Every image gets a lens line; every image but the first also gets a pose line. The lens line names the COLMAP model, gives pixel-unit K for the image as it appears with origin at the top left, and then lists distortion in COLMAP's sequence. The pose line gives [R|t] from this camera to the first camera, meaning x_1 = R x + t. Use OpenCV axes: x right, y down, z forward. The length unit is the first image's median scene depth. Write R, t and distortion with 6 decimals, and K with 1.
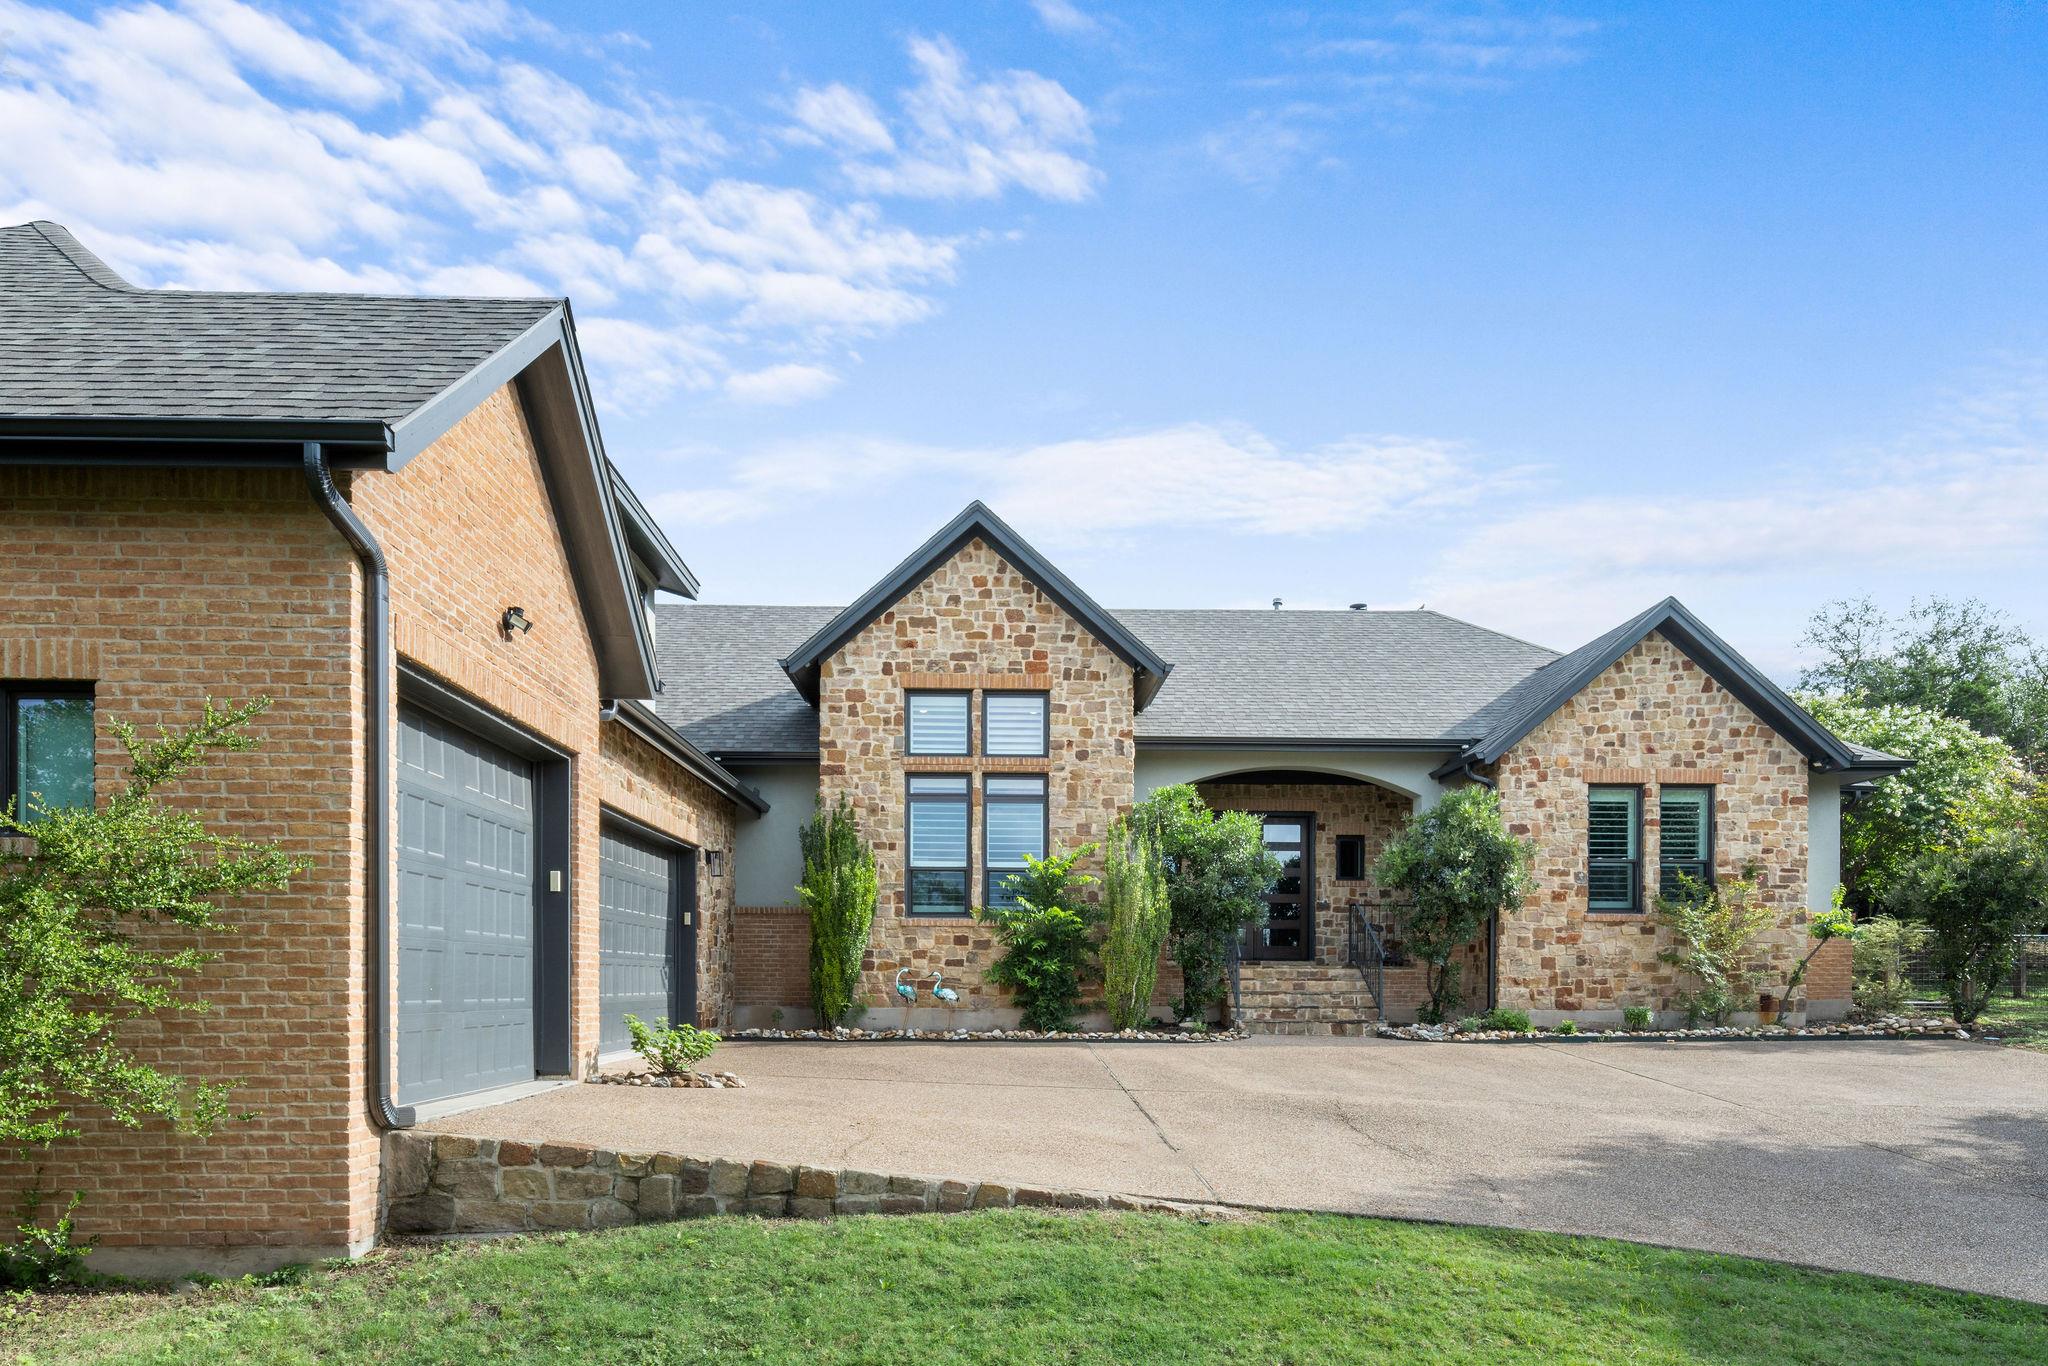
lens RADIAL K [[1115.4, 0, 1024.0], [0, 1115.4, 683.0], [0, 0, 1]] dist [-0.002921, -0.001141]
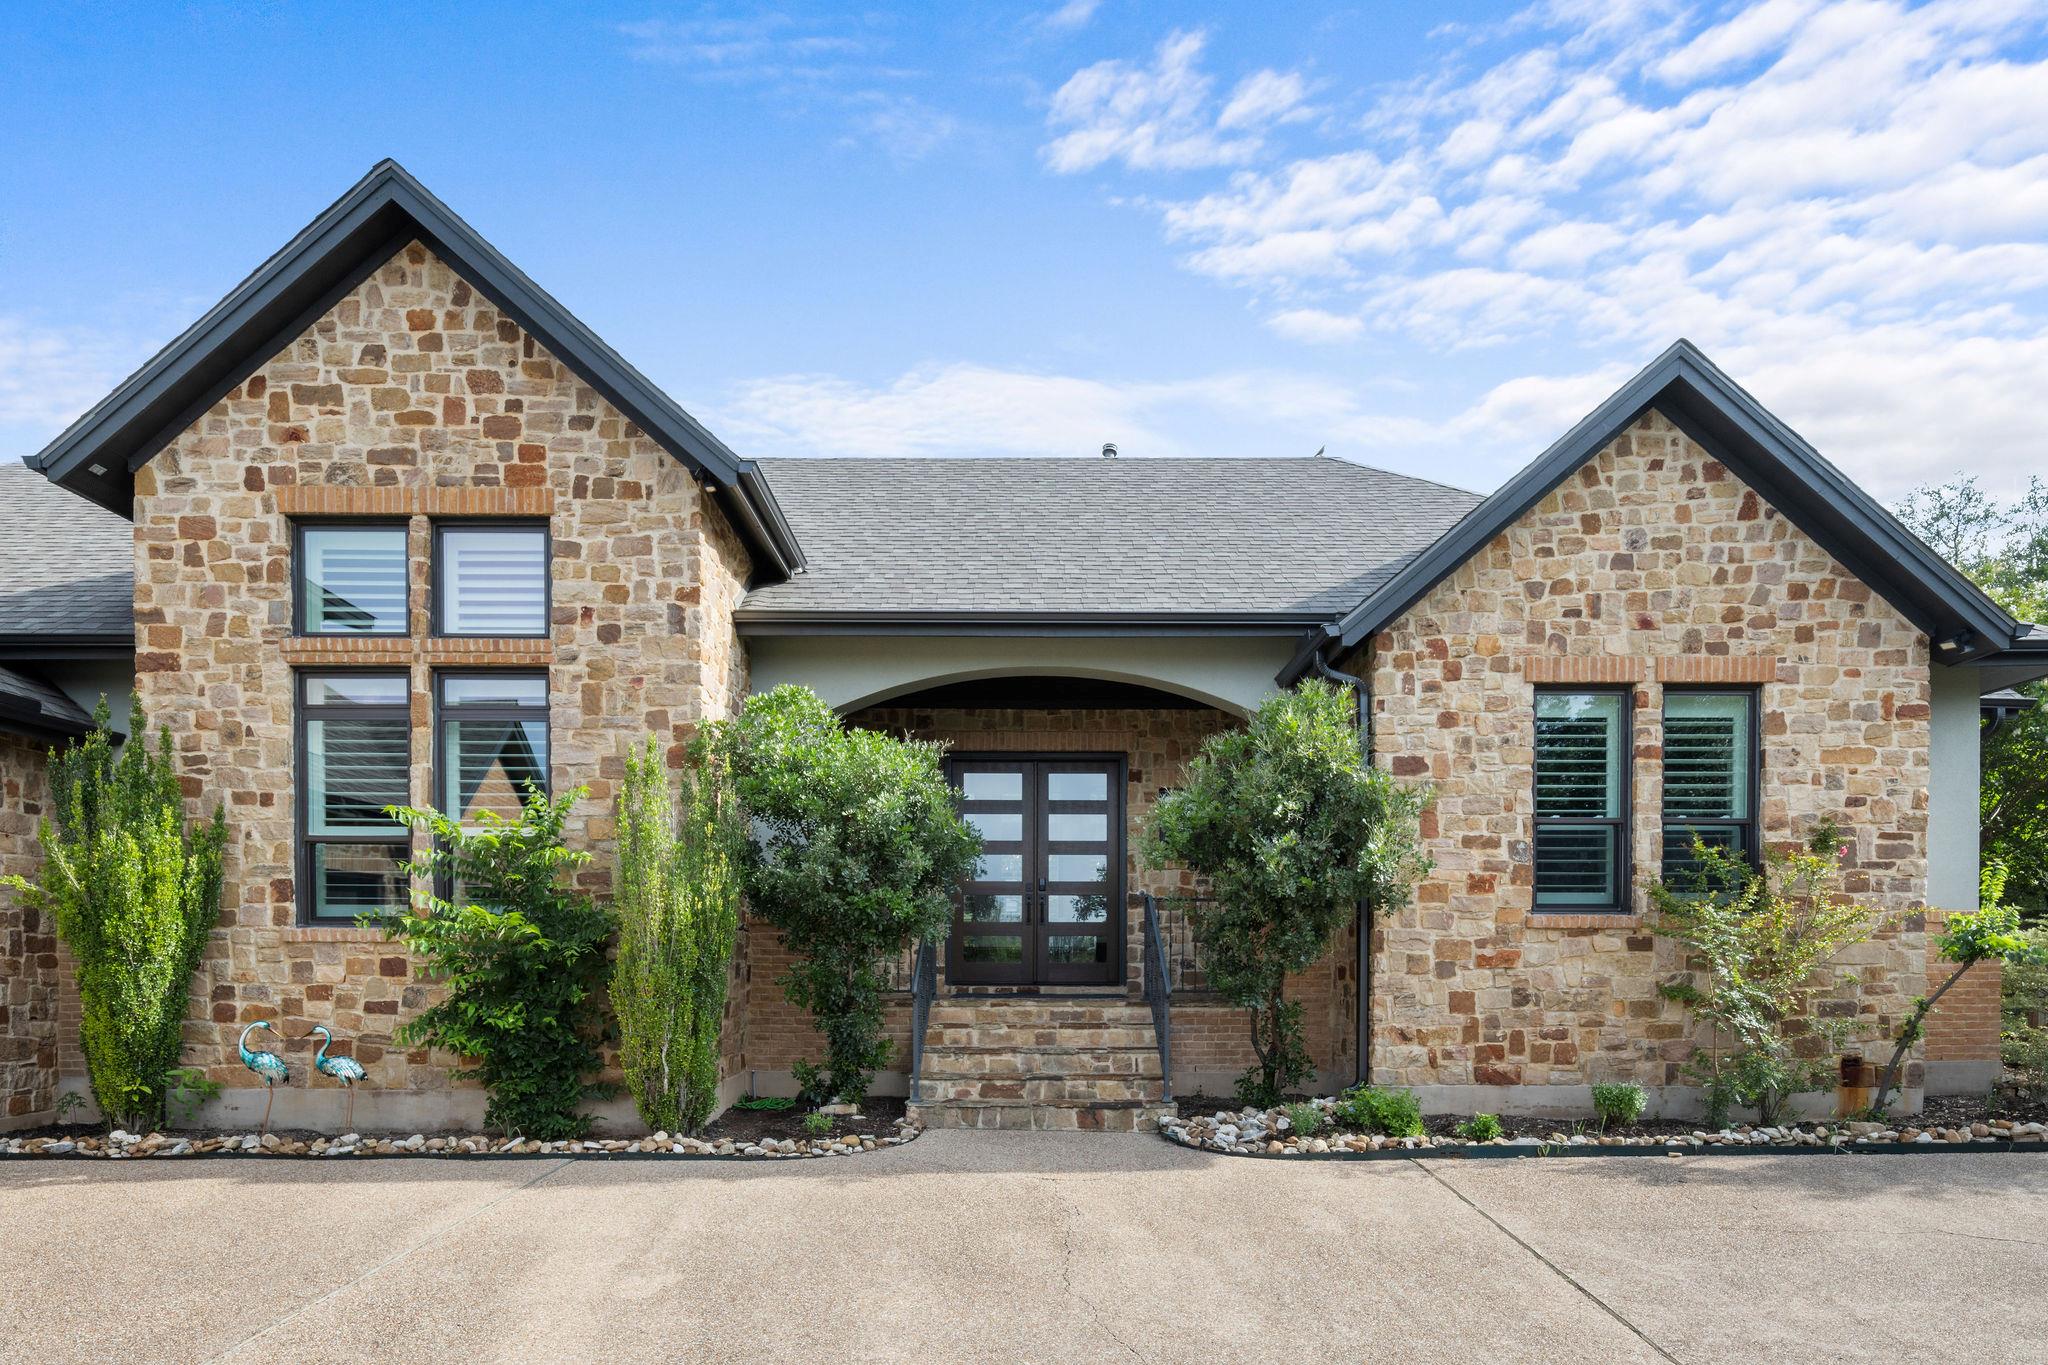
lens RADIAL K [[1161.8, 0, 1024.0], [0, 1161.8, 682.5], [0, 0, 1]] dist [-0.000224, -0.001578]
pose [[0.999900, -0.006514, -0.012560, 0.260478], [0.006726, 0.999834, 0.016945, 0.079166], [0.012447, -0.017028, 0.999778, 0.417374]]
